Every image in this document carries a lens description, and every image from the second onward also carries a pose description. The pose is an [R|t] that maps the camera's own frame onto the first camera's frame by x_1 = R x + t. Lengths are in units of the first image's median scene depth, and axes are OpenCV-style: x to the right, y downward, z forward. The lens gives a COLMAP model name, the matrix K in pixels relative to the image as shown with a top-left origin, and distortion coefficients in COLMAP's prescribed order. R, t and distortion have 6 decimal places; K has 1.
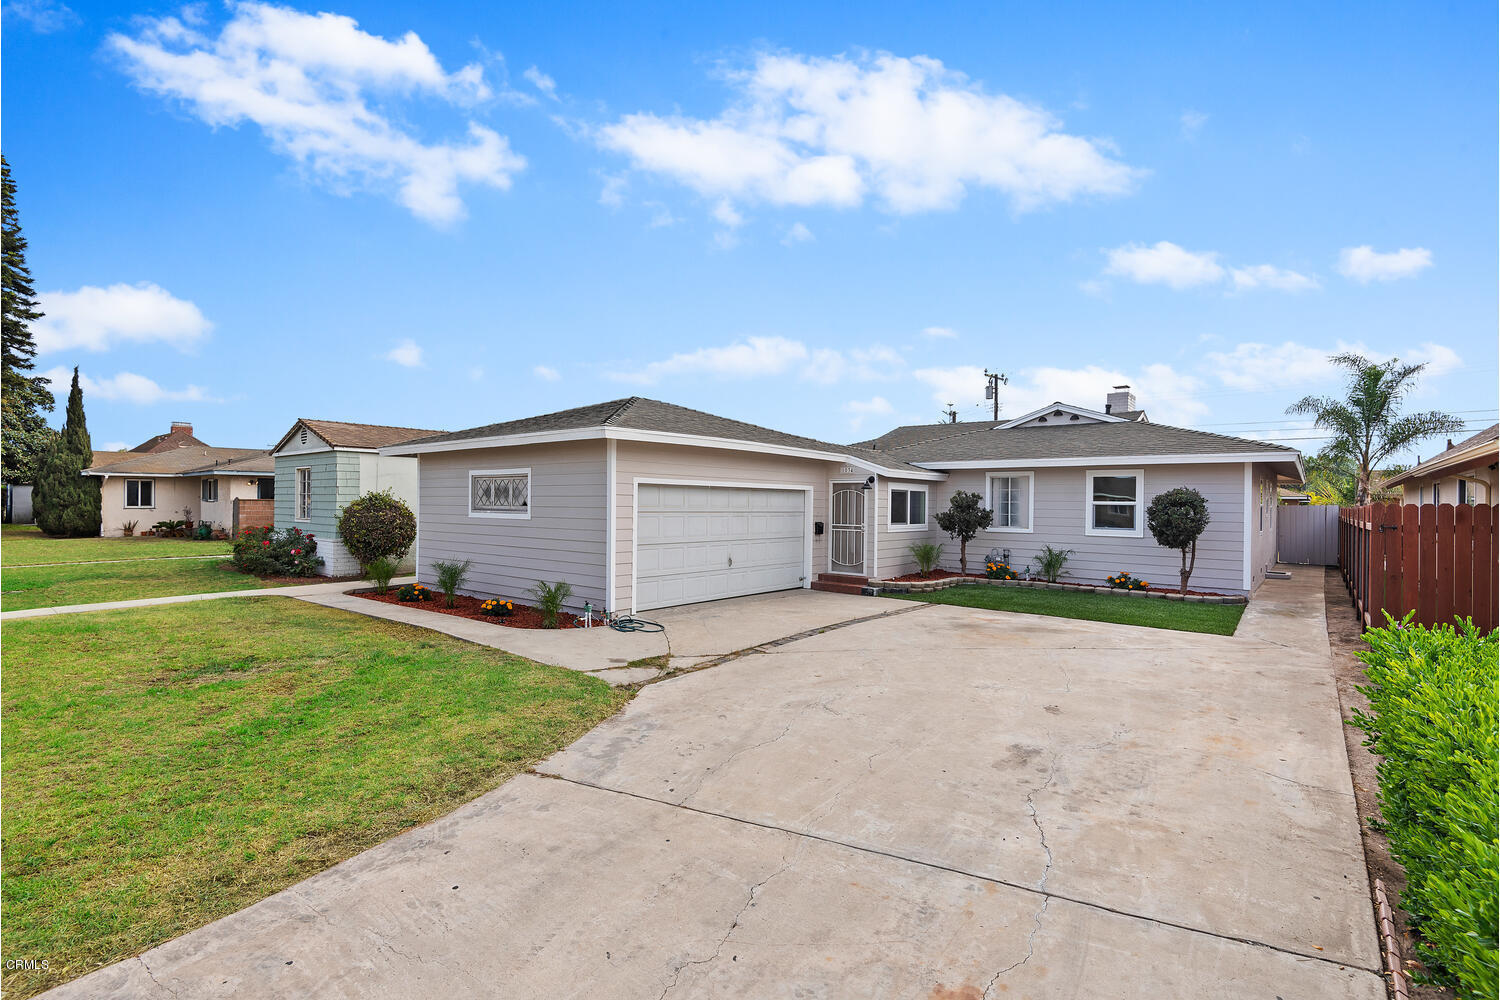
lens RADIAL K [[656.8, 0, 750.0], [0, 656.8, 497.4], [0, 0, 1]] dist [-0.000707, -0.000088]
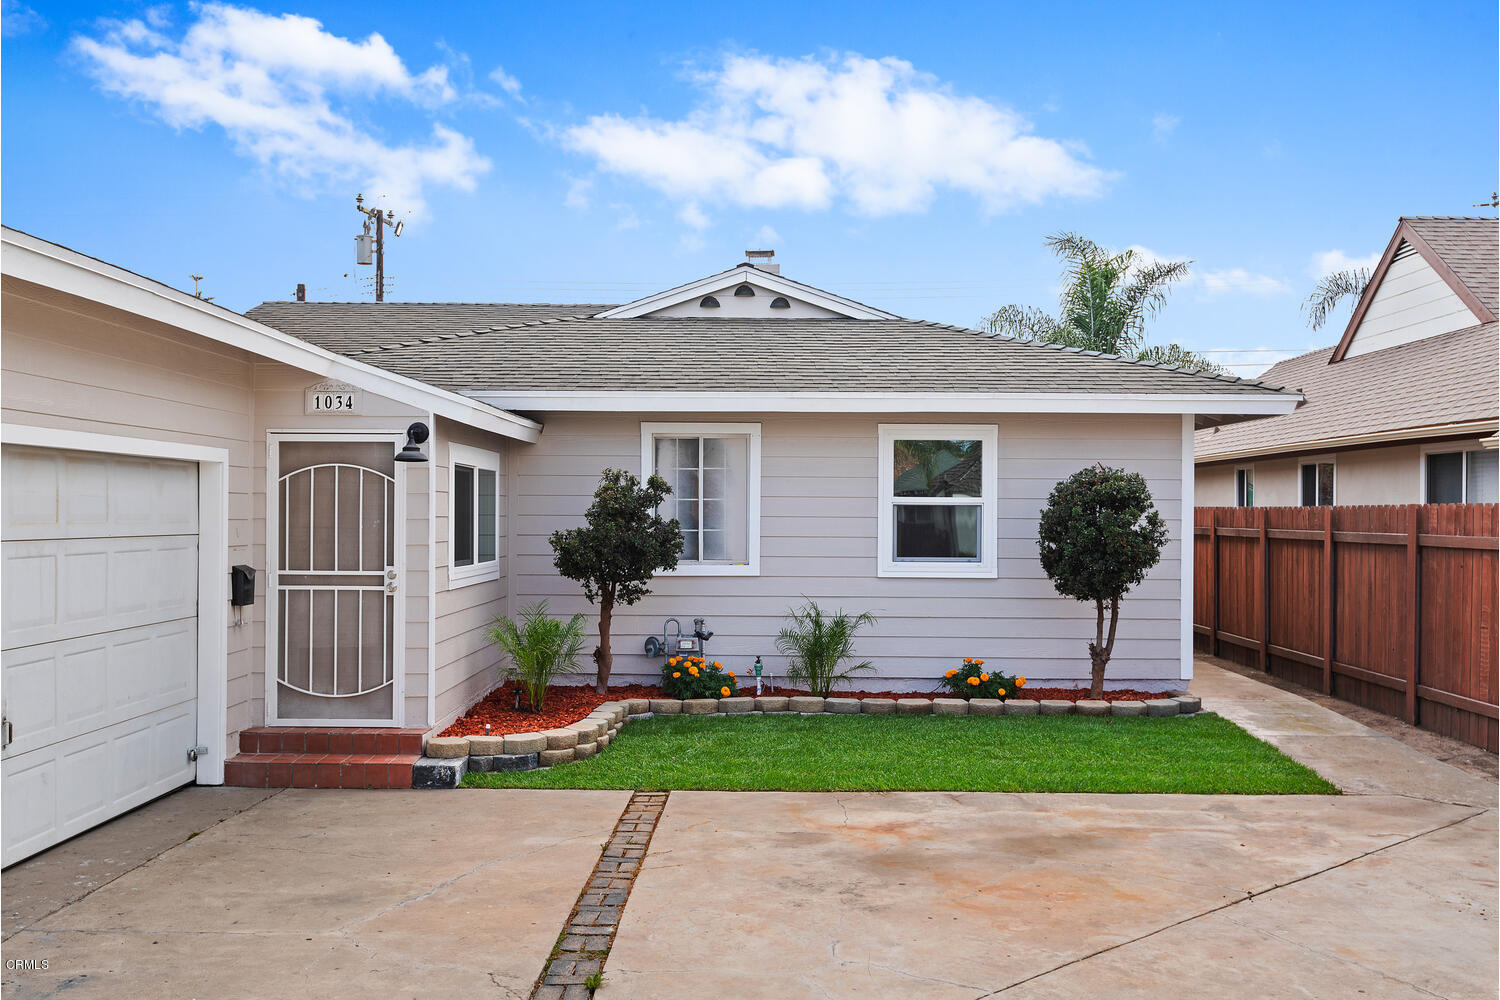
lens RADIAL K [[1444.2, 0, 749.5], [0, 1444.2, 499.2], [0, 0, 1]] dist [0.002121, 0.000000]
pose [[0.783520, -0.003996, 0.621353, -0.132804], [-0.000052, 0.999979, 0.006497, 0.001485], [-0.621366, -0.005123, 0.783503, 0.317948]]
